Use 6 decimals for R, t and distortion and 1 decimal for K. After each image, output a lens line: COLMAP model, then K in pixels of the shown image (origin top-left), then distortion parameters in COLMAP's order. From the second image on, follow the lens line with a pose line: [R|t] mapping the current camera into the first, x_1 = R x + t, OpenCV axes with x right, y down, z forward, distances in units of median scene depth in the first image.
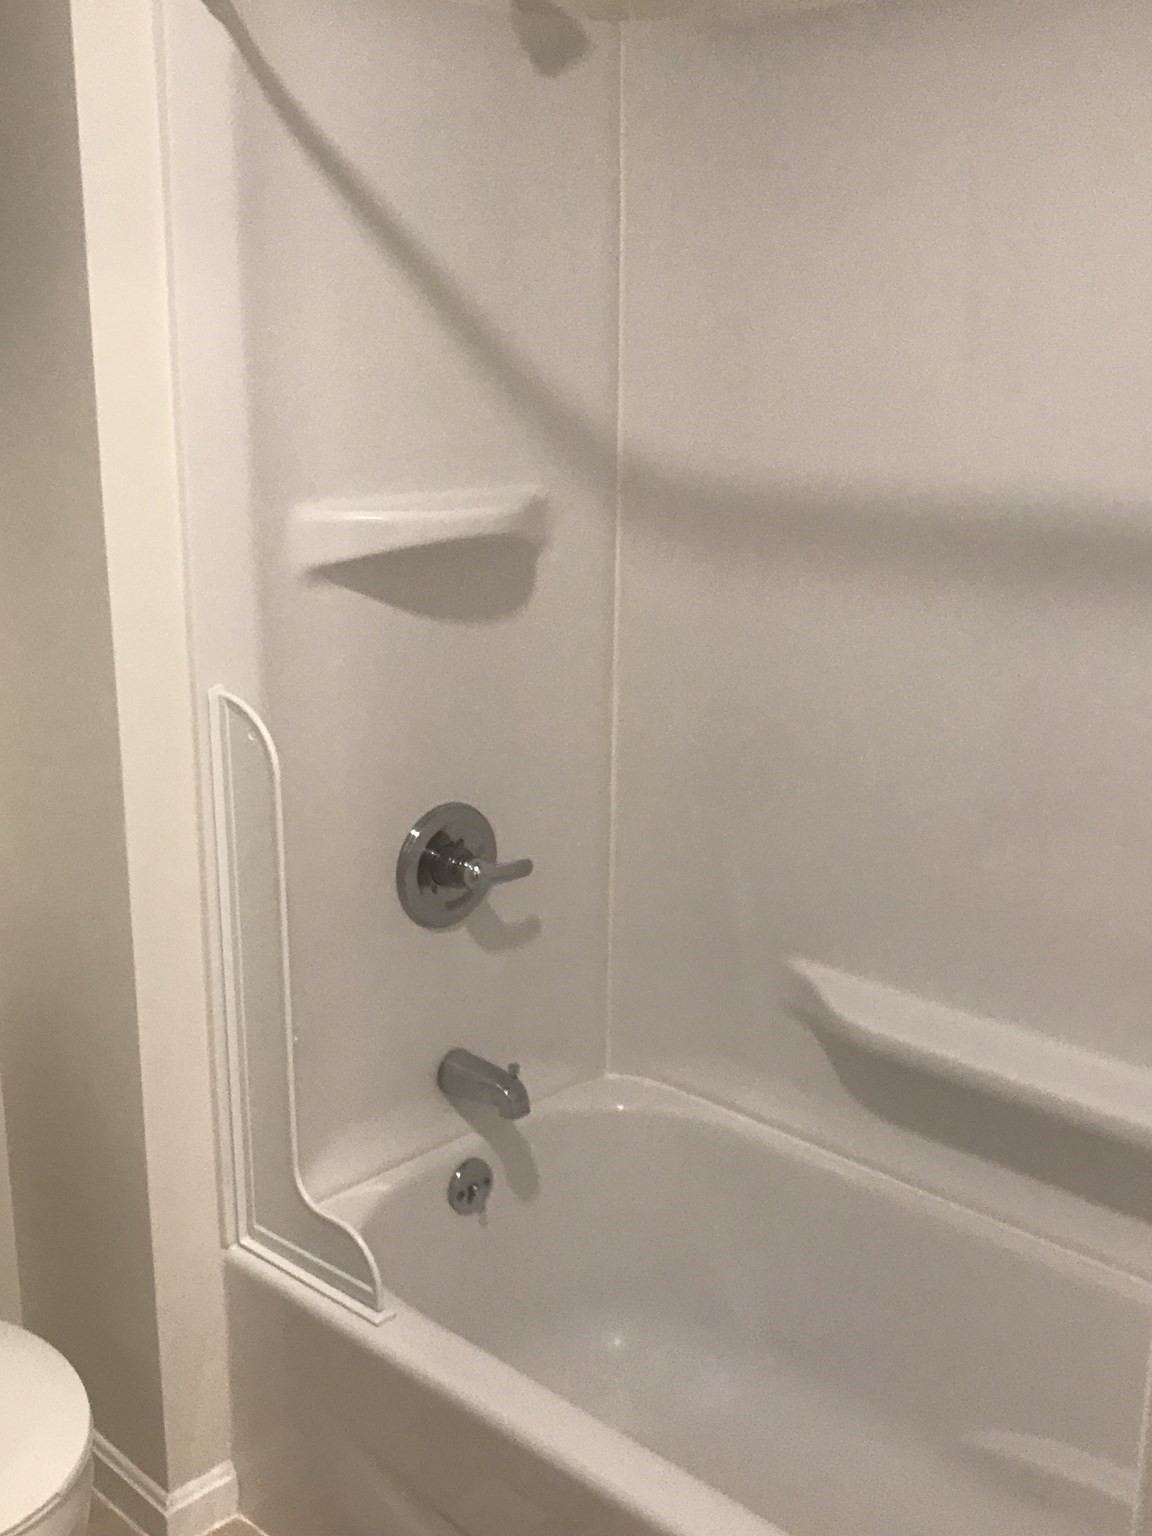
lens RADIAL K [[1708.1, 0, 576.0], [0, 1708.1, 768.0], [0, 0, 1]] dist [0.240592, -1.120426]
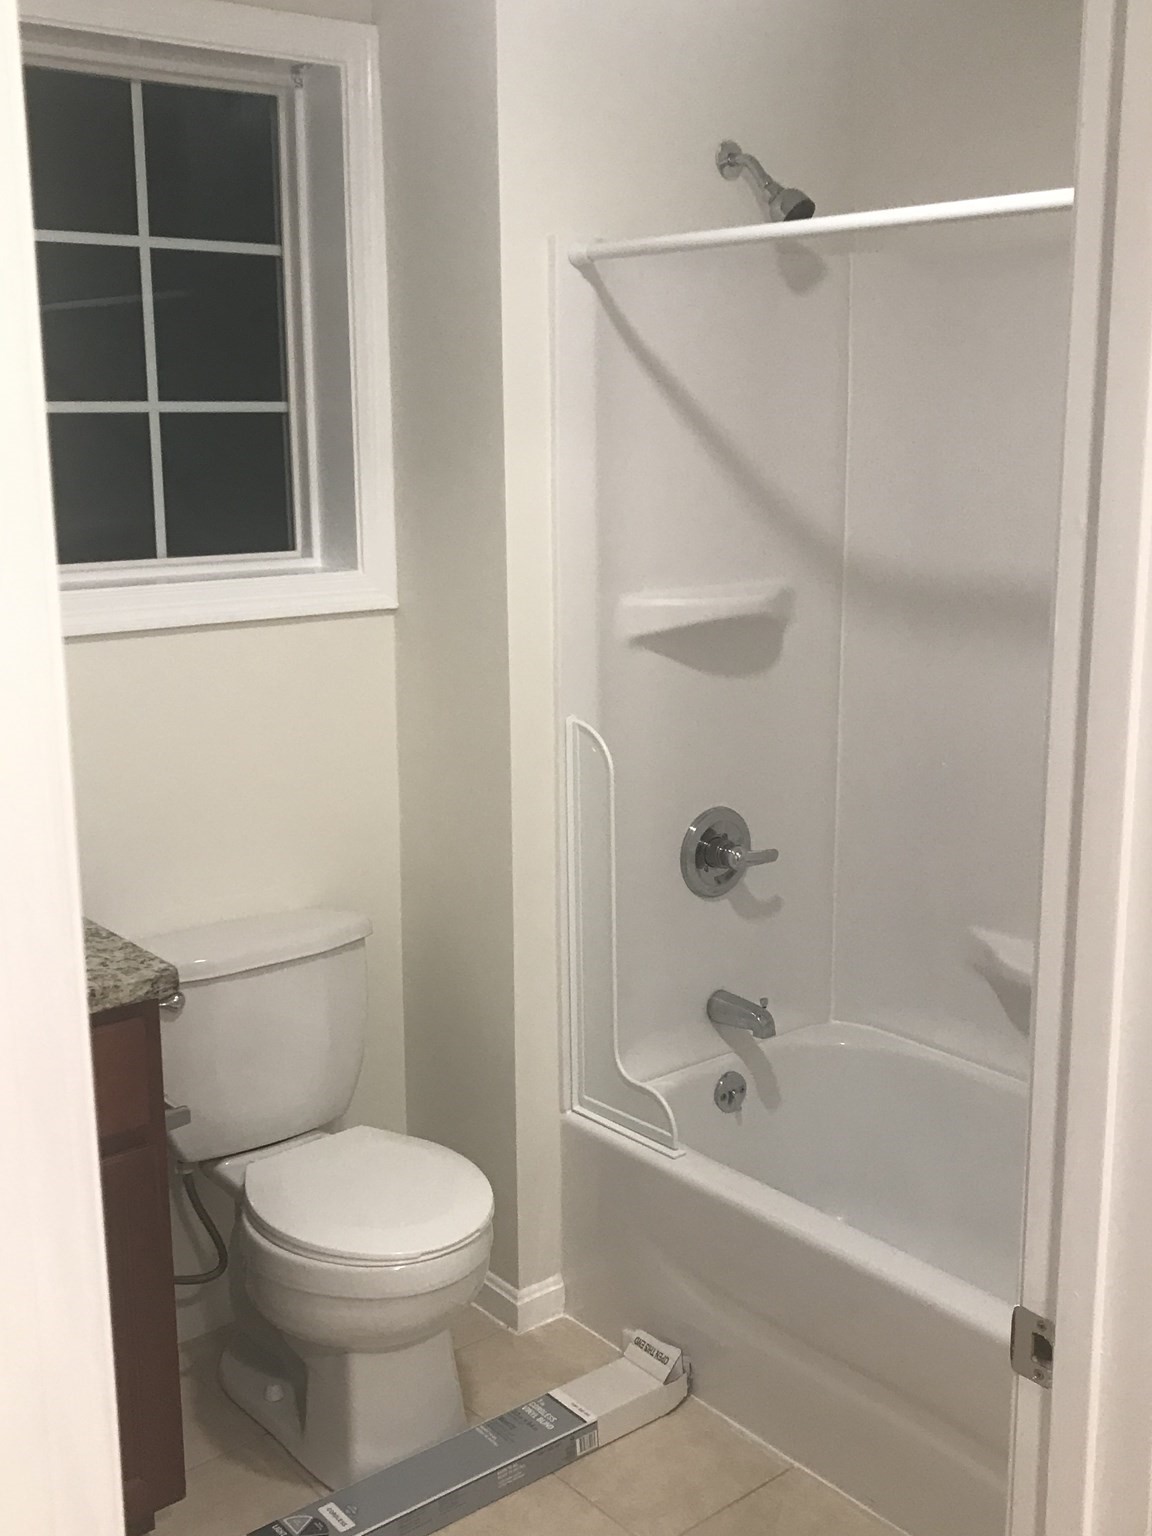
lens RADIAL K [[1708.1, 0, 576.0], [0, 1708.1, 768.0], [0, 0, 1]] dist [0.240592, -1.120426]
pose [[0.992610, 0.007474, -0.121120, -0.020562], [-0.013288, 0.998794, -0.047264, 0.056656], [0.120621, 0.048524, 0.991512, -0.393618]]
